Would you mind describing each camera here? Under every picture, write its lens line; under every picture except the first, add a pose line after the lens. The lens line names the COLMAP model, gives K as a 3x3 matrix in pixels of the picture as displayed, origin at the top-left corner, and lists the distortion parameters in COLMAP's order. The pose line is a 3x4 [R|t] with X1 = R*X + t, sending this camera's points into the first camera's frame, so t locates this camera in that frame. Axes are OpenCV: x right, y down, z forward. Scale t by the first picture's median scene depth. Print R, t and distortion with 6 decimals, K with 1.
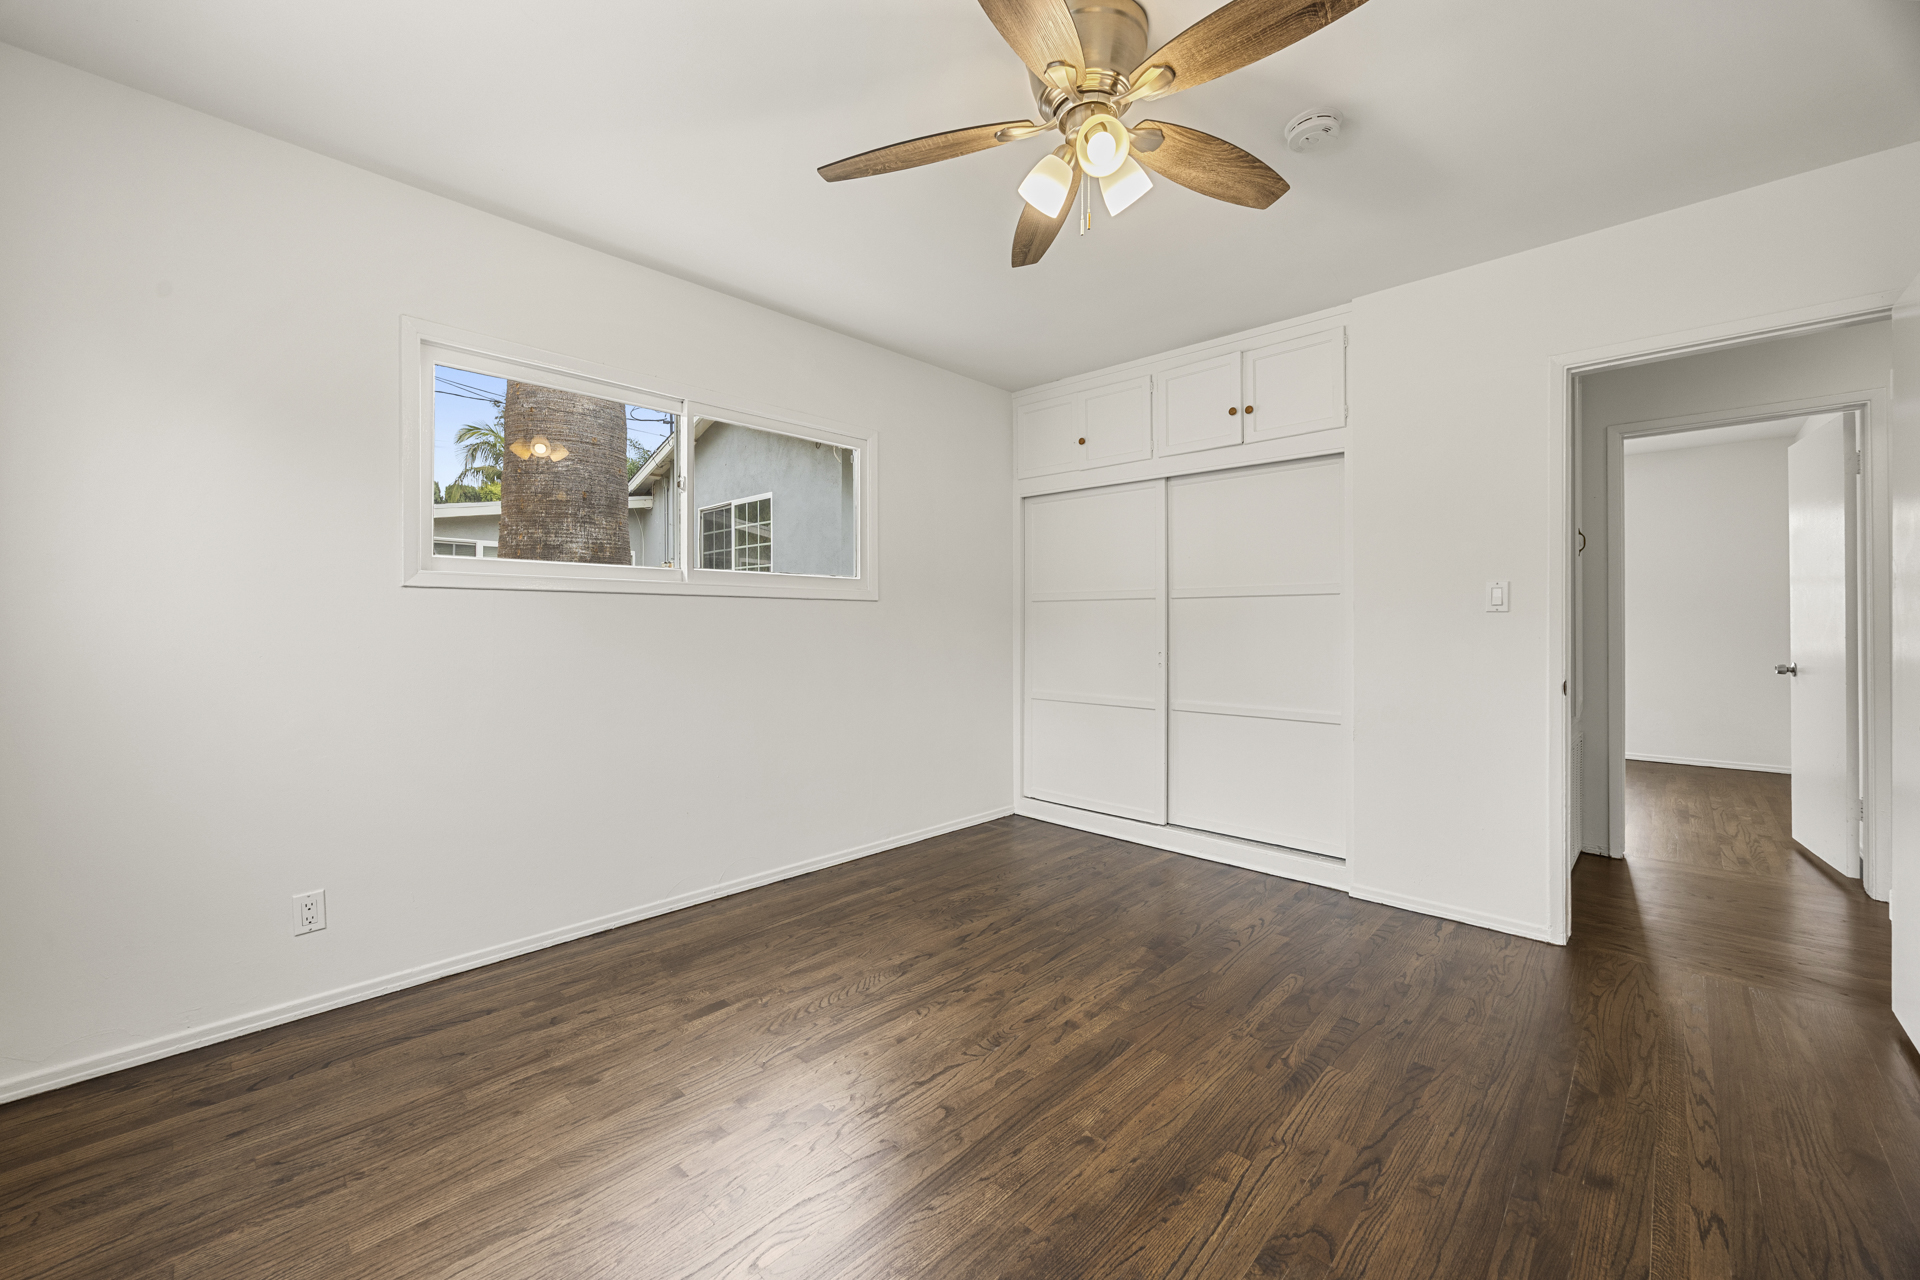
lens RADIAL K [[748.6, 0, 969.9], [0, 748.6, 627.9], [0, 0, 1]] dist [0.002469, -0.000057]
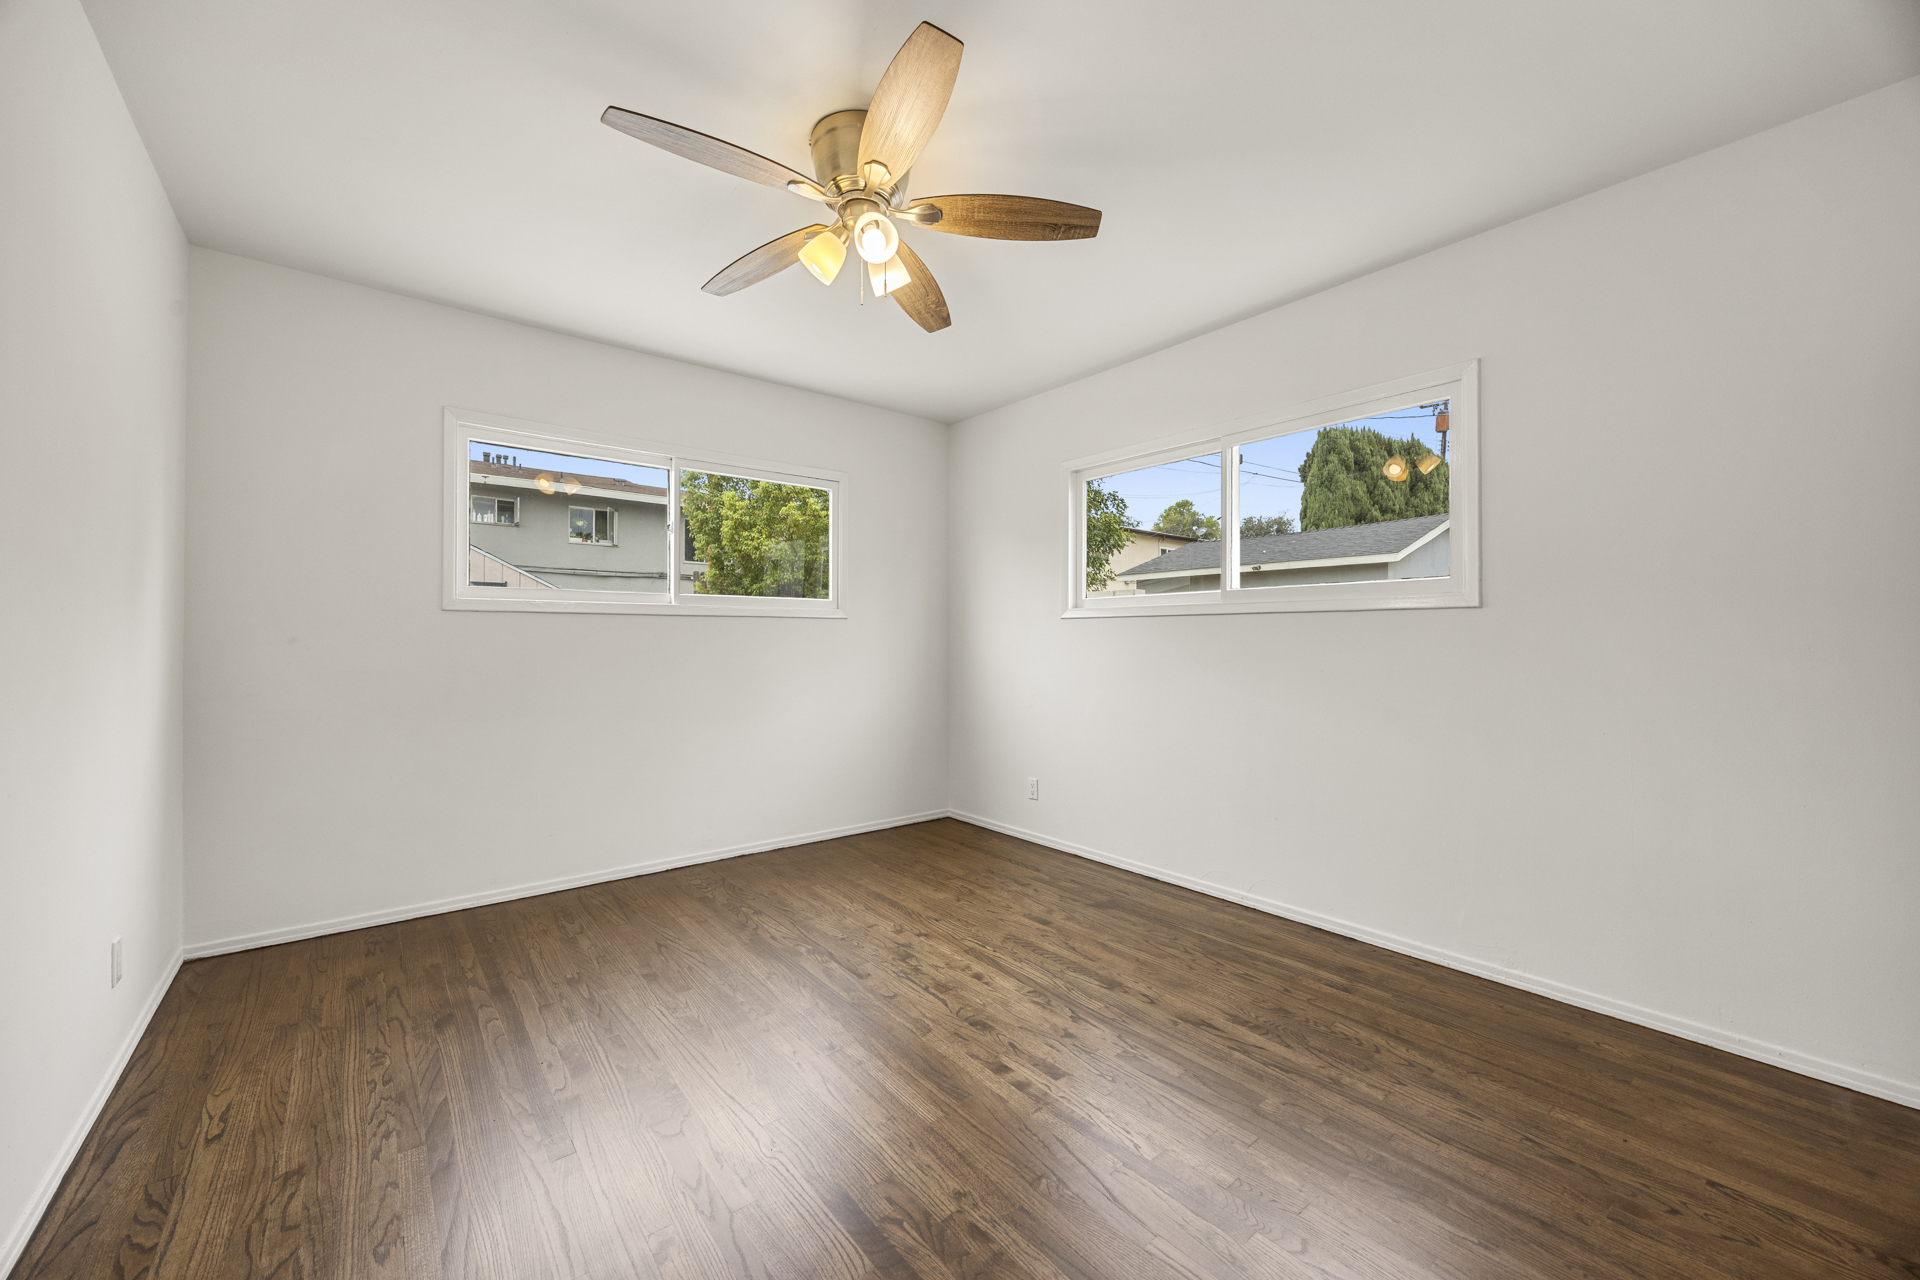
lens RADIAL K [[748.6, 0, 966.1], [0, 748.6, 643.7], [0, 0, 1]] dist [0.002469, -0.000057]
pose [[-0.152721, -0.002567, -0.988266, 0.885807], [-0.001172, 0.999996, -0.002416, -0.001723], [0.988269, 0.000789, -0.152723, 0.907800]]
